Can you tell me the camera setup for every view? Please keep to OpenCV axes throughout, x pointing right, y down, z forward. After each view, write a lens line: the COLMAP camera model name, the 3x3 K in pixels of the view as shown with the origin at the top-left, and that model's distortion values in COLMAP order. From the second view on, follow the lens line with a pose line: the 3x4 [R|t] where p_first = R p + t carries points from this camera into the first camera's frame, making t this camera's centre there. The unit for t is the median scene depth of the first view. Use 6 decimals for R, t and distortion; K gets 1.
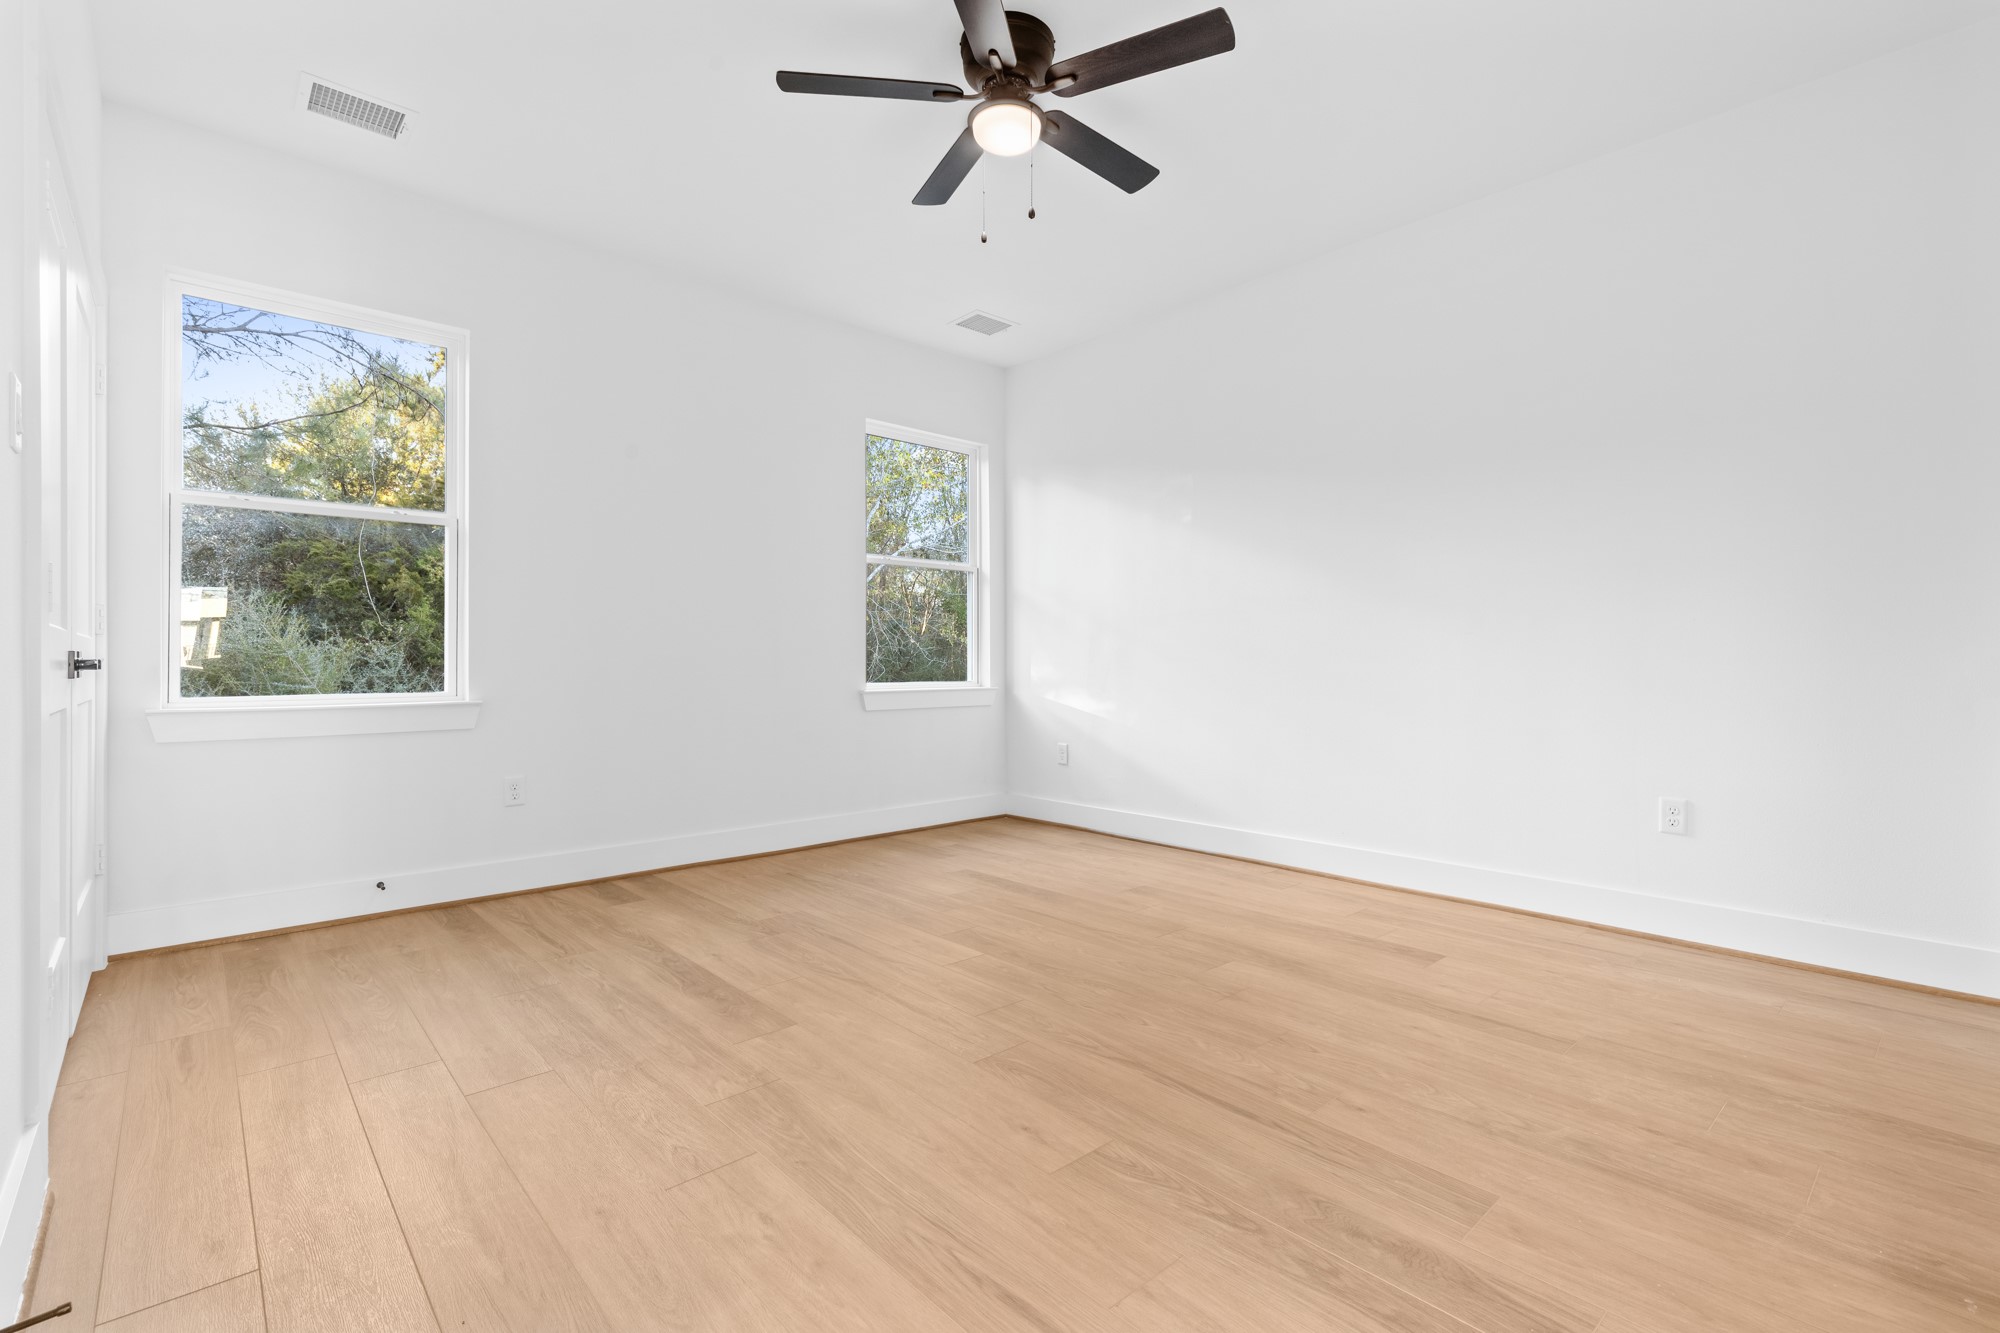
lens RADIAL K [[905.0, 0, 998.0], [0, 905.0, 657.5], [0, 0, 1]] dist [0.004200, -0.000628]
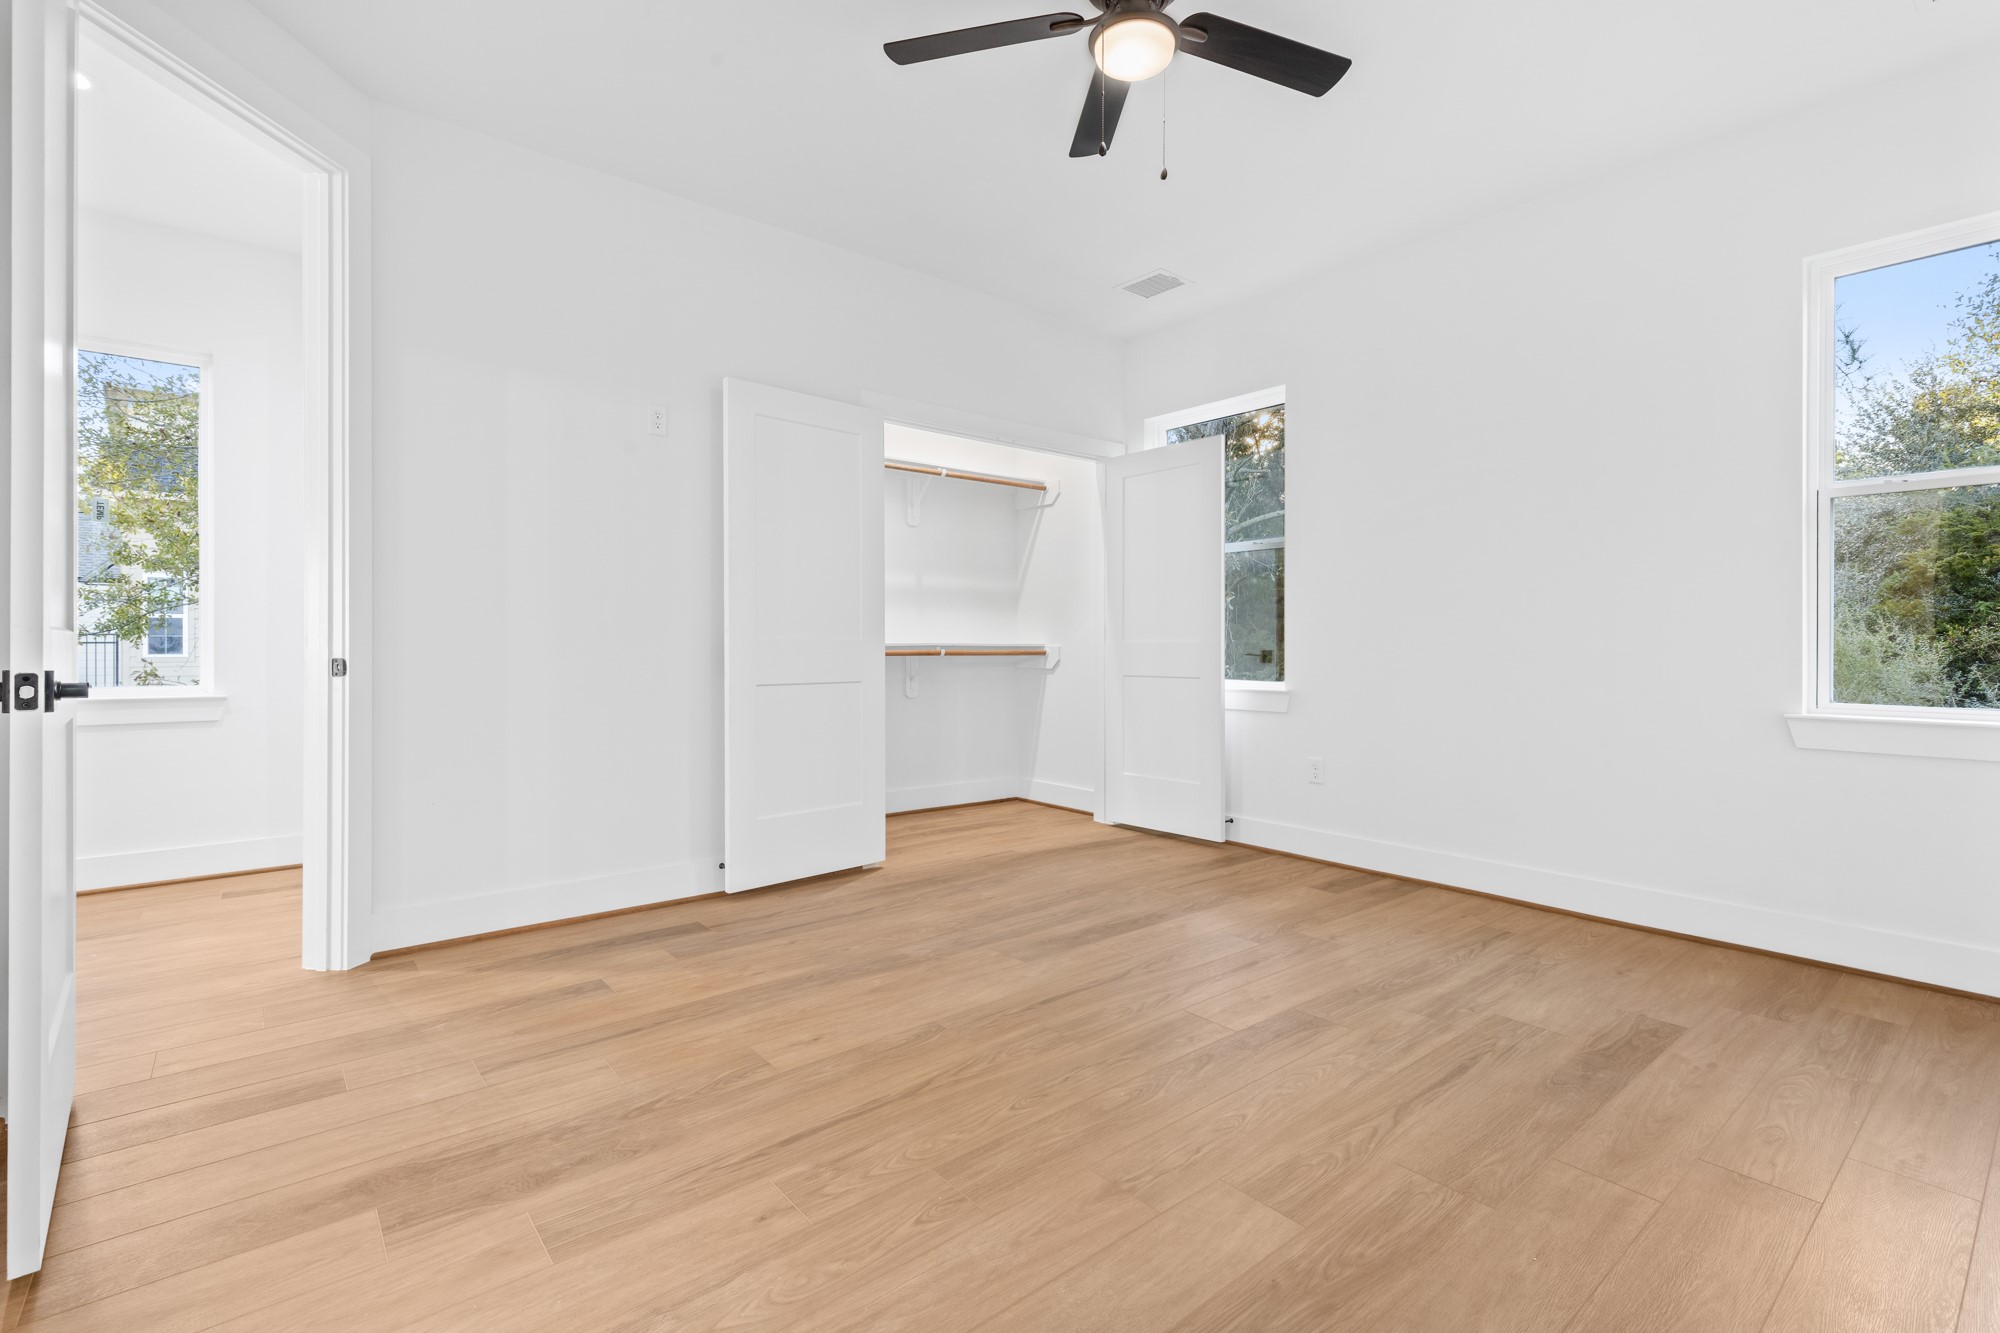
lens RADIAL K [[905.0, 0, 998.8], [0, 905.0, 656.1], [0, 0, 1]] dist [0.004200, -0.000628]
pose [[-0.046427, 0.013144, -0.998835, 1.129024], [0.000605, 0.999914, 0.013130, -0.024345], [0.998922, 0.000005, -0.046430, 1.169773]]
